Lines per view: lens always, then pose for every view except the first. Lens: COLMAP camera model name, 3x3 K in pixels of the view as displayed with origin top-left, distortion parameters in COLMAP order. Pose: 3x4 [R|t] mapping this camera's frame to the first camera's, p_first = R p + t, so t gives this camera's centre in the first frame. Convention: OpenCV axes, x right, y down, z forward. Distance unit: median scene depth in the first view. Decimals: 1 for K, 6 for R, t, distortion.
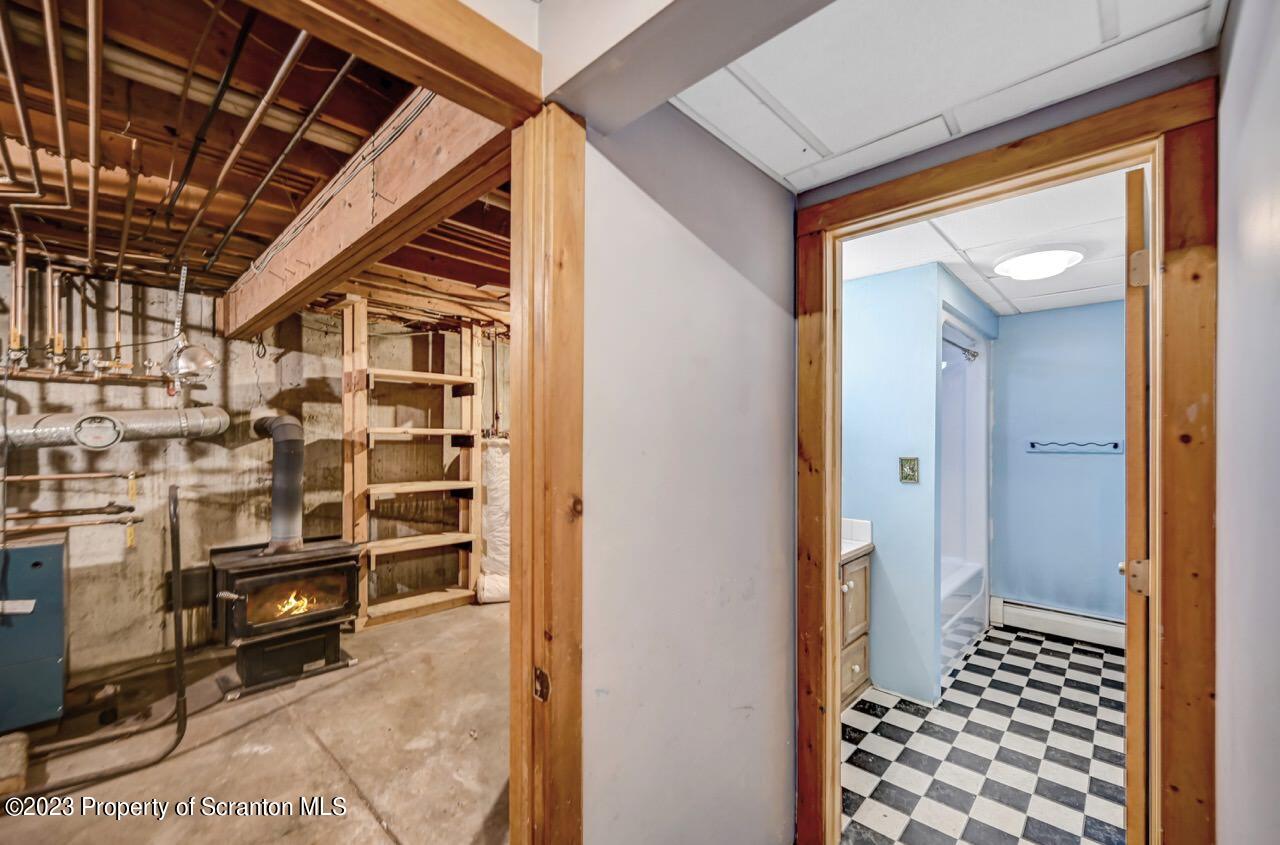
lens RADIAL K [[522.2, 0, 637.1], [0, 522.2, 435.5], [0, 0, 1]] dist [-0.001375, 0.000586]
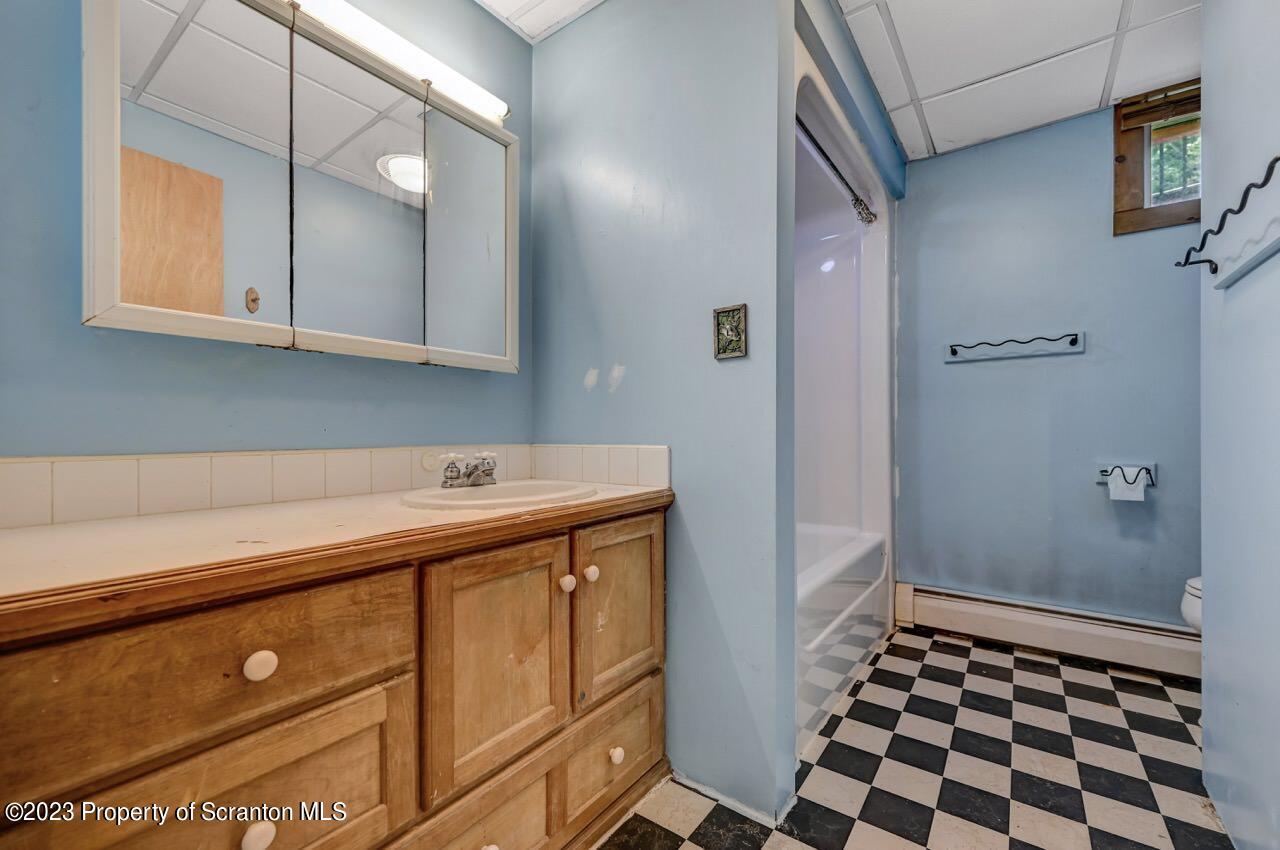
lens RADIAL K [[522.2, 0, 643.6], [0, 522.2, 428.2], [0, 0, 1]] dist [-0.001375, 0.000586]
pose [[0.991422, -0.002204, 0.130684, 0.296571], [0.002662, 0.999991, -0.003327, 0.123650], [-0.130676, 0.003647, 0.991418, 0.416712]]
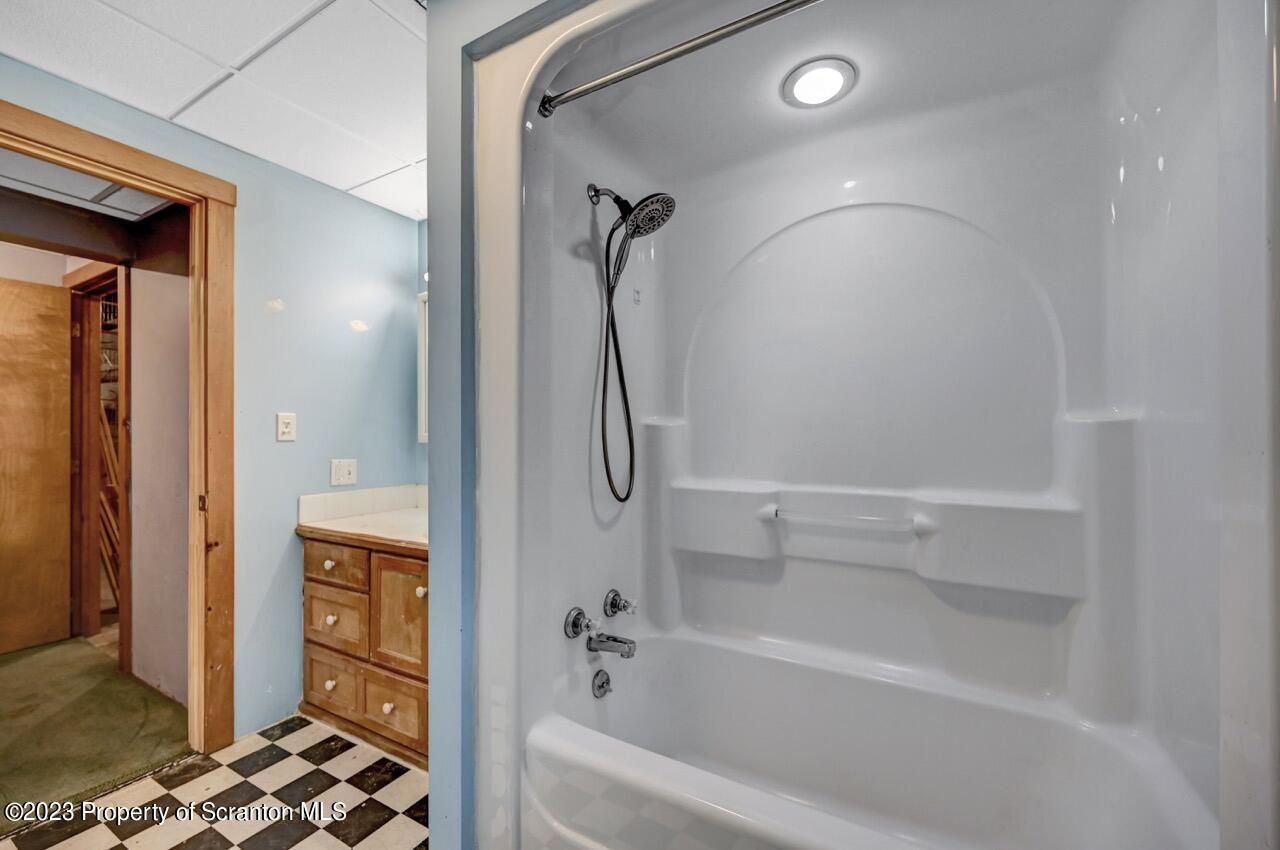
lens RADIAL K [[522.2, 0, 641.4], [0, 522.2, 430.3], [0, 0, 1]] dist [-0.001375, 0.000586]
pose [[0.259290, -0.008190, -0.965765, 0.952500], [0.006766, 0.999955, -0.006663, 0.053016], [0.965776, -0.004807, 0.259334, 0.896260]]
